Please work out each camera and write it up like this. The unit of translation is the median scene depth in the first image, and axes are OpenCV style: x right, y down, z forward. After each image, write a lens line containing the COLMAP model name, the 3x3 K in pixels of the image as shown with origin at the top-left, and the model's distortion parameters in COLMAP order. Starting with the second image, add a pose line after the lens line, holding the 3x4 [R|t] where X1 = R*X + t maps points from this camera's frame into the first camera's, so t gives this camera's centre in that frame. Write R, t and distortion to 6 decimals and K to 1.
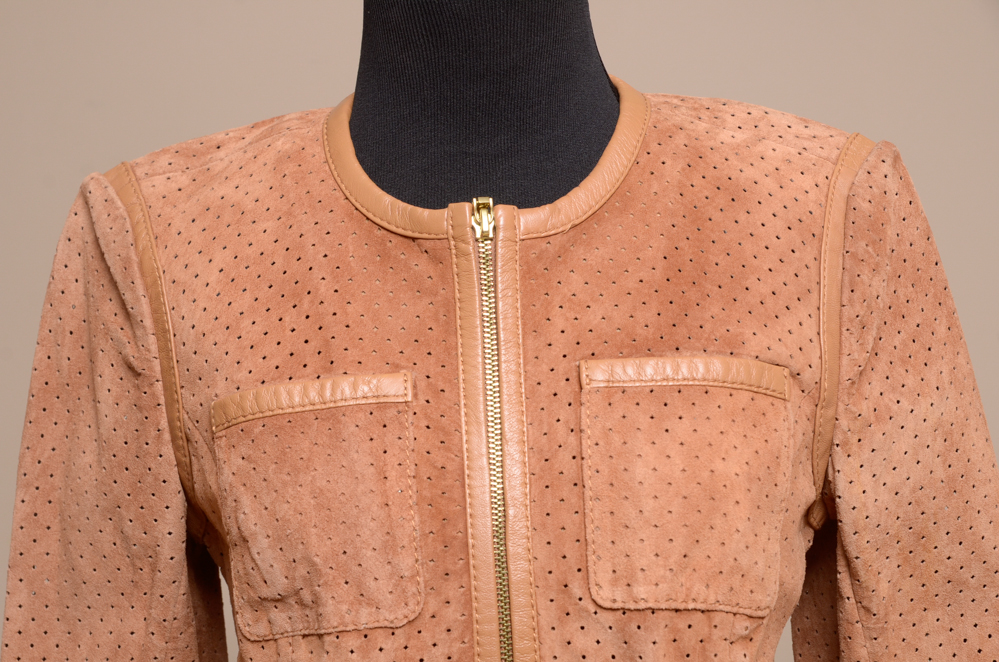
lens RADIAL K [[1797.5, 0, 491.3], [0, 1797.5, 333.6], [0, 0, 1]] dist [0.032860, 0.000000]
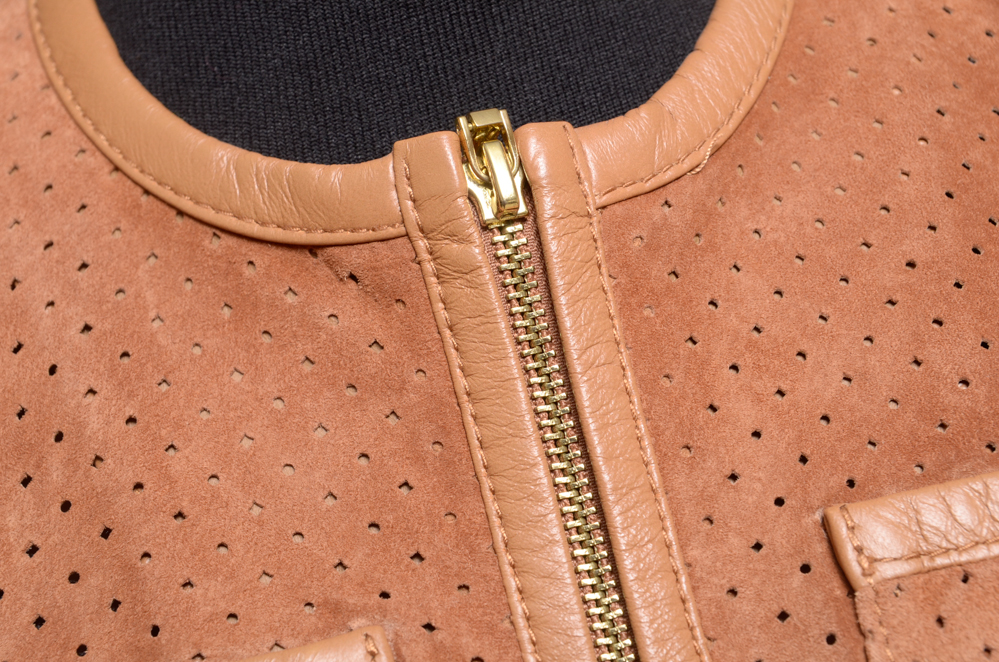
lens RADIAL K [[1877.0, 0, 495.8], [0, 1877.0, 332.9], [0, 0, 1]] dist [0.030362, 0.000000]
pose [[0.980599, -0.162883, 0.109063, -0.052458], [0.158416, 0.986181, 0.048493, -0.049136], [-0.115454, -0.030275, 0.992851, 0.612908]]
